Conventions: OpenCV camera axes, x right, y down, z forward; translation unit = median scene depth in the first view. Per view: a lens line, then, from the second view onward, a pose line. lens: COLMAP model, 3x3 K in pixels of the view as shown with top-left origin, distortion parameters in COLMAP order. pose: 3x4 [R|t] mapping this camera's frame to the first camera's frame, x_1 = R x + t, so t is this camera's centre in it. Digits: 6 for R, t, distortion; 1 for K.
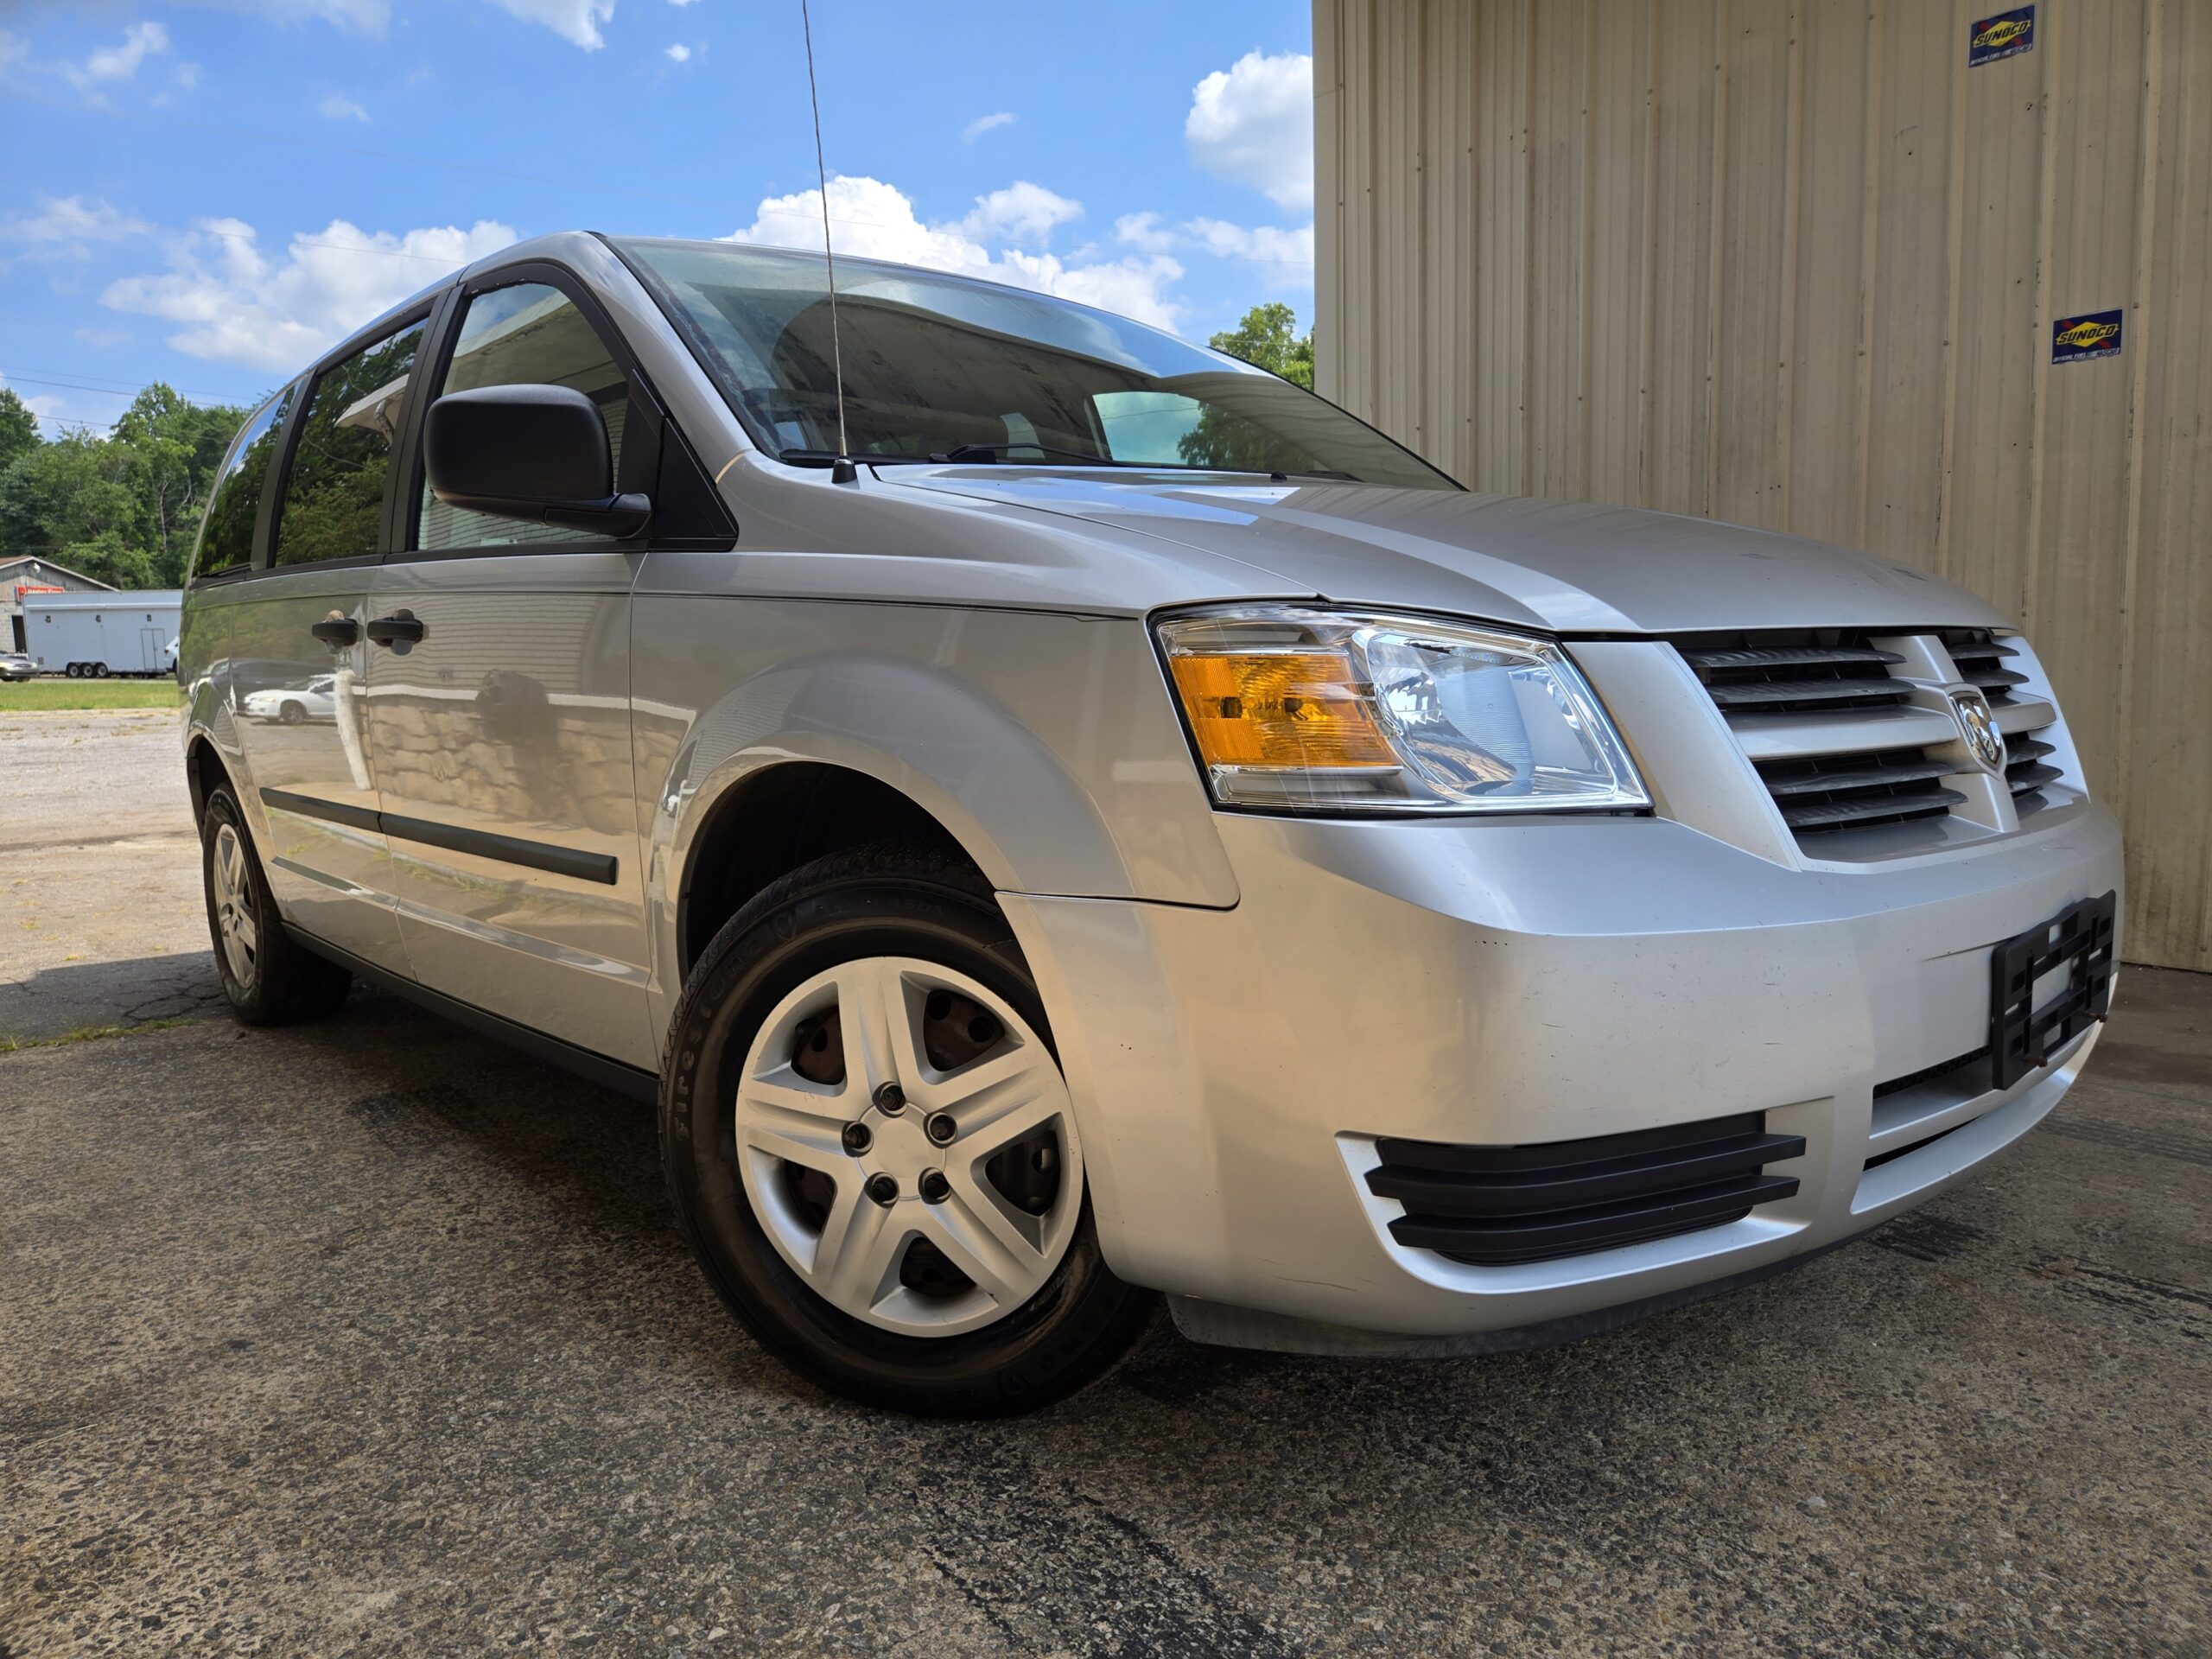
lens RADIAL K [[1476.3, 0, 1118.5], [0, 1476.3, 853.9], [0, 0, 1]] dist [0.073491, -0.068933]
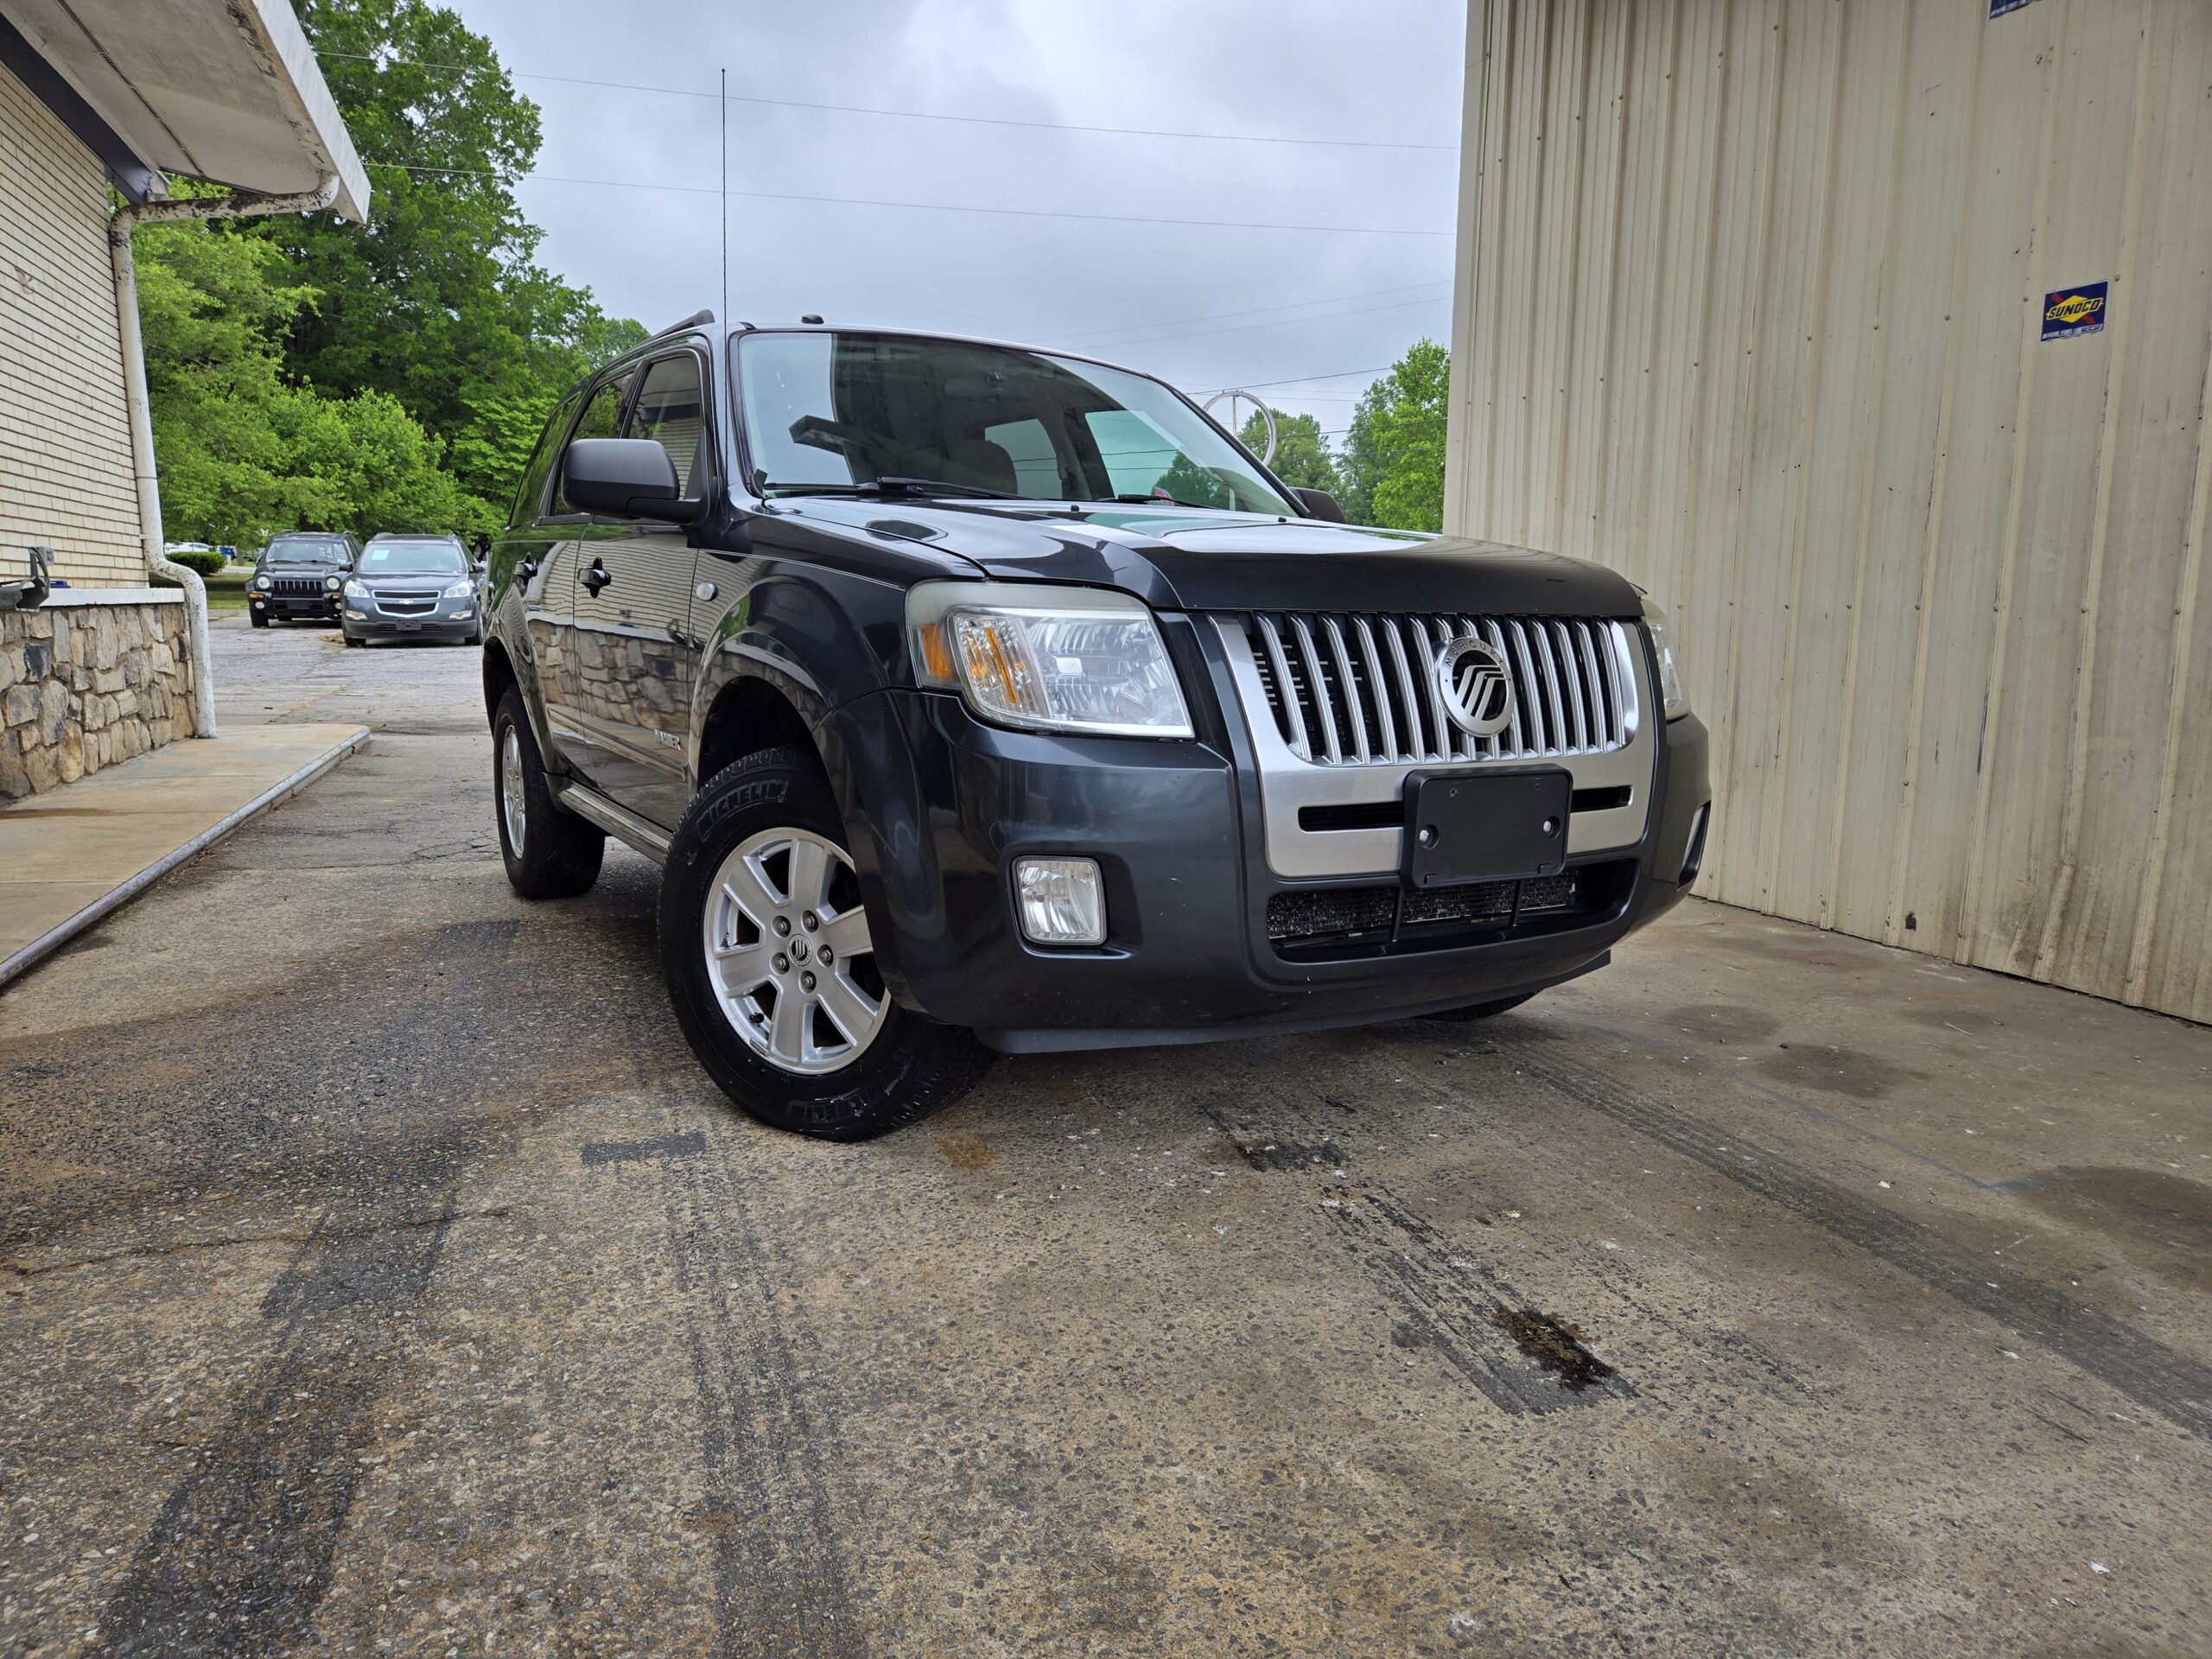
lens RADIAL K [[1471.9, 0, 1116.0], [0, 1471.9, 841.0], [0, 0, 1]] dist [0.071330, -0.061708]
pose [[0.939552, 0.087494, -0.331038, 0.959765], [-0.074090, 0.995846, 0.052924, -0.054939], [0.334293, -0.025198, 0.942132, -0.174338]]
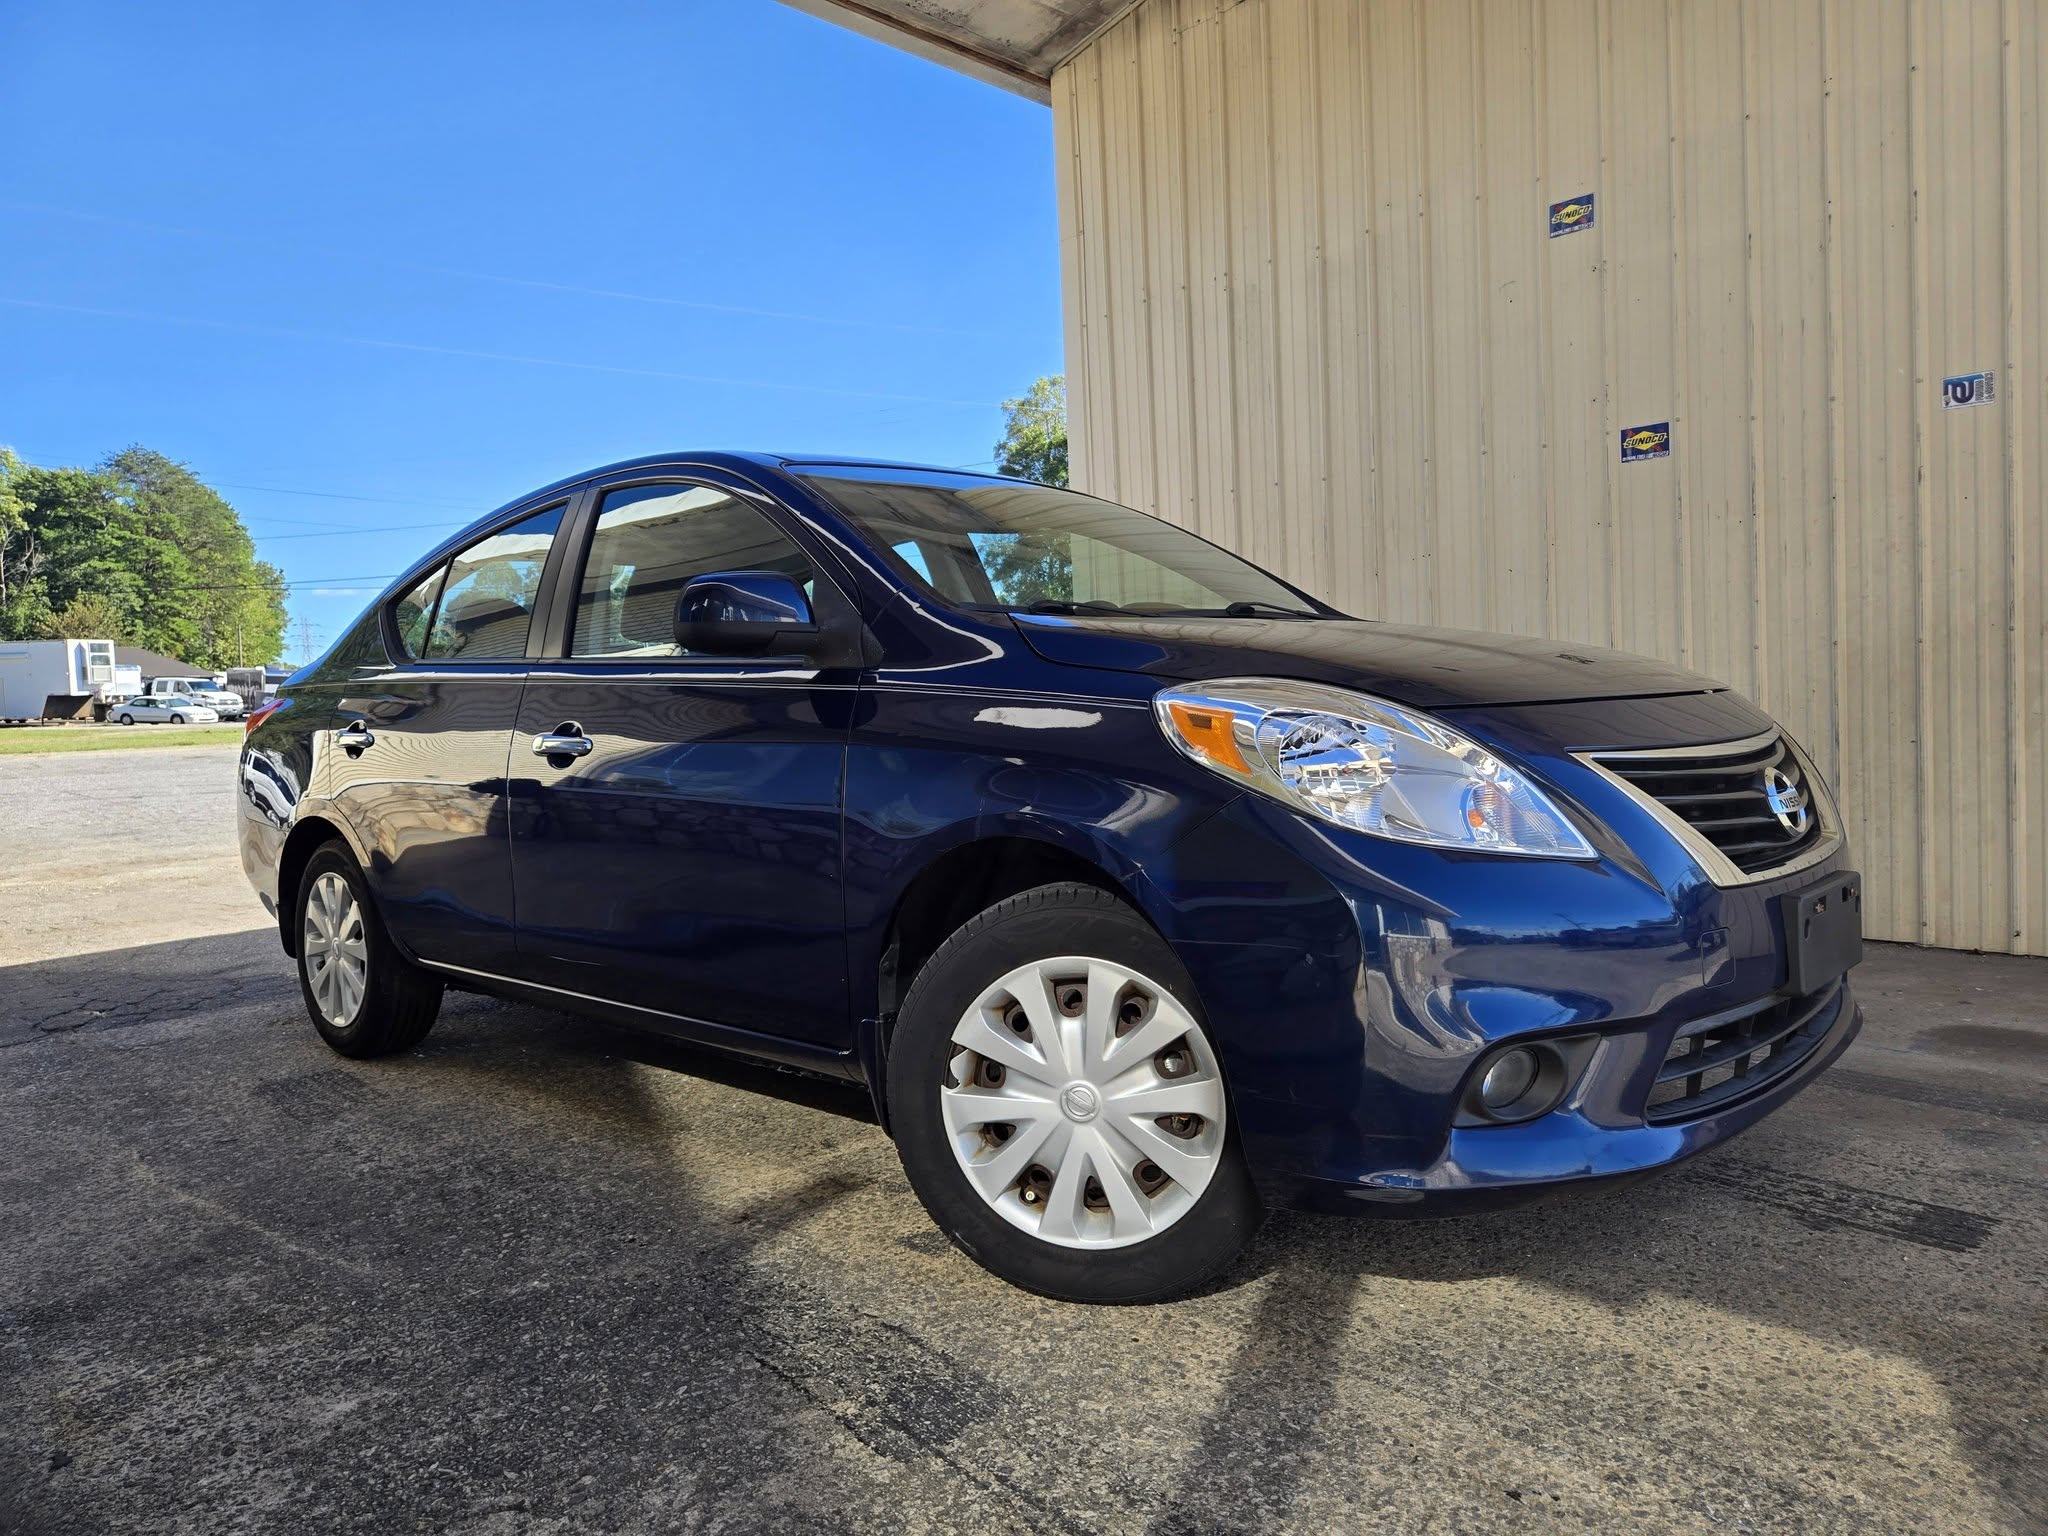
lens RADIAL K [[1358.7, 0, 1033.5], [0, 1358.7, 769.9], [0, 0, 1]] dist [0.073599, -0.064613]
pose [[0.996713, -0.021728, 0.078042, 0.039671], [0.027246, 0.997150, -0.070354, 0.018288], [-0.076291, 0.072249, 0.994465, -0.281164]]
